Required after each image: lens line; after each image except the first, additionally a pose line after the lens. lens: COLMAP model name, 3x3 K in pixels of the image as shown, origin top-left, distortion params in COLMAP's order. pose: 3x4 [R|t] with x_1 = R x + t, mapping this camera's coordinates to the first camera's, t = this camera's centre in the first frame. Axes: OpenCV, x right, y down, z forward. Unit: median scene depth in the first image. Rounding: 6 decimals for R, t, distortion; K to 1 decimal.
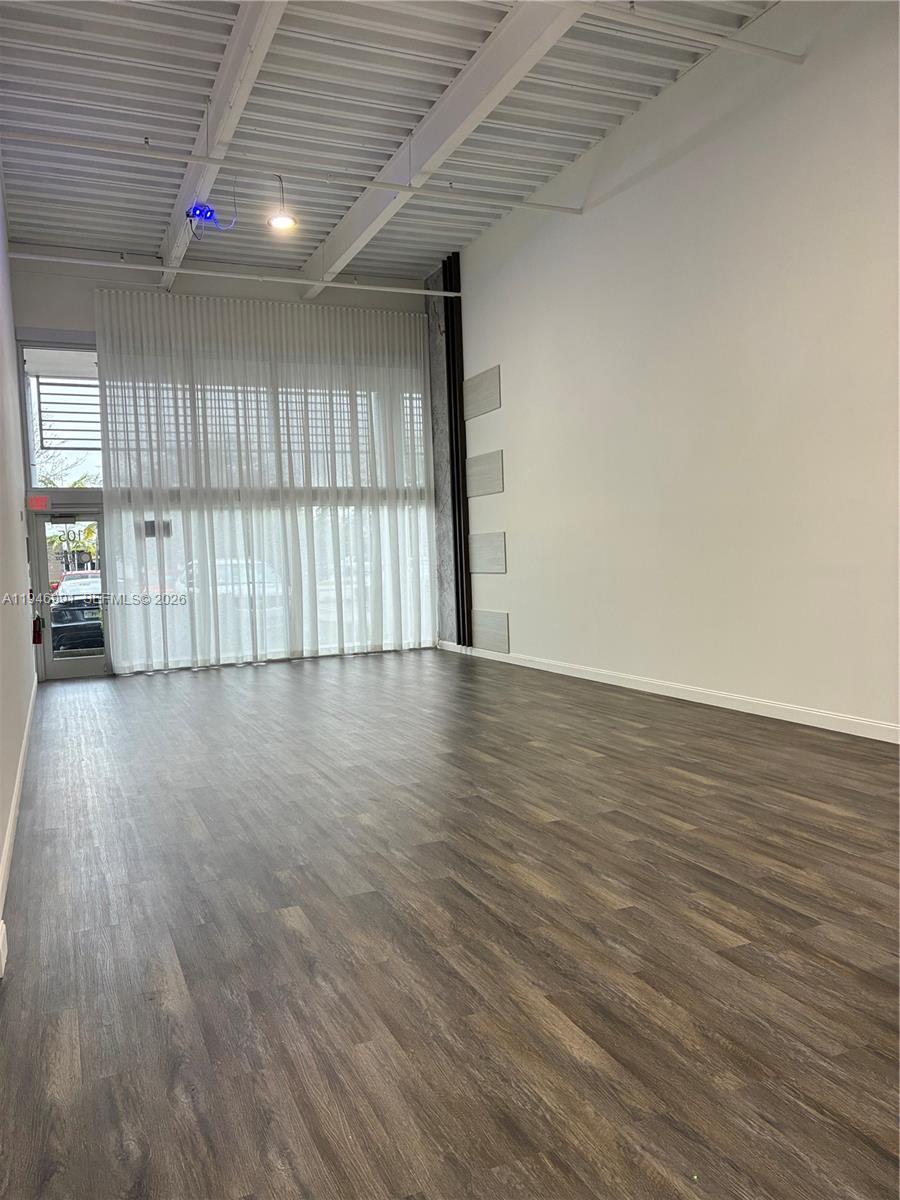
lens RADIAL K [[914.7, 0, 458.7], [0, 914.7, 608.0], [0, 0, 1]] dist [0.048263, -0.064943]
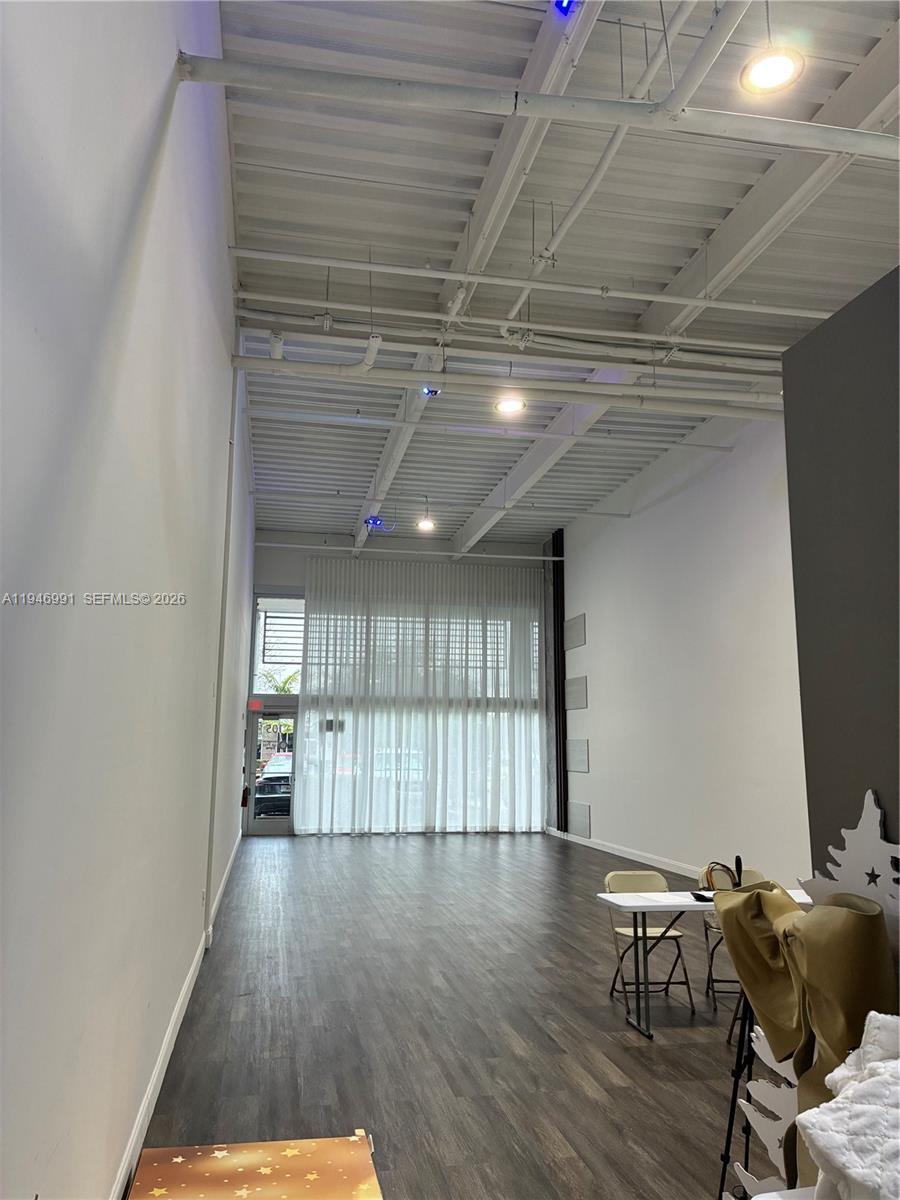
lens RADIAL K [[865.1, 0, 428.8], [0, 865.1, 594.9], [0, 0, 1]] dist [0.065609, -0.053935]
pose [[0.972269, 0.005756, -0.233795, 0.104060], [-0.059668, 0.972717, -0.224191, 0.005049], [0.226126, 0.231924, 0.946086, -0.221286]]
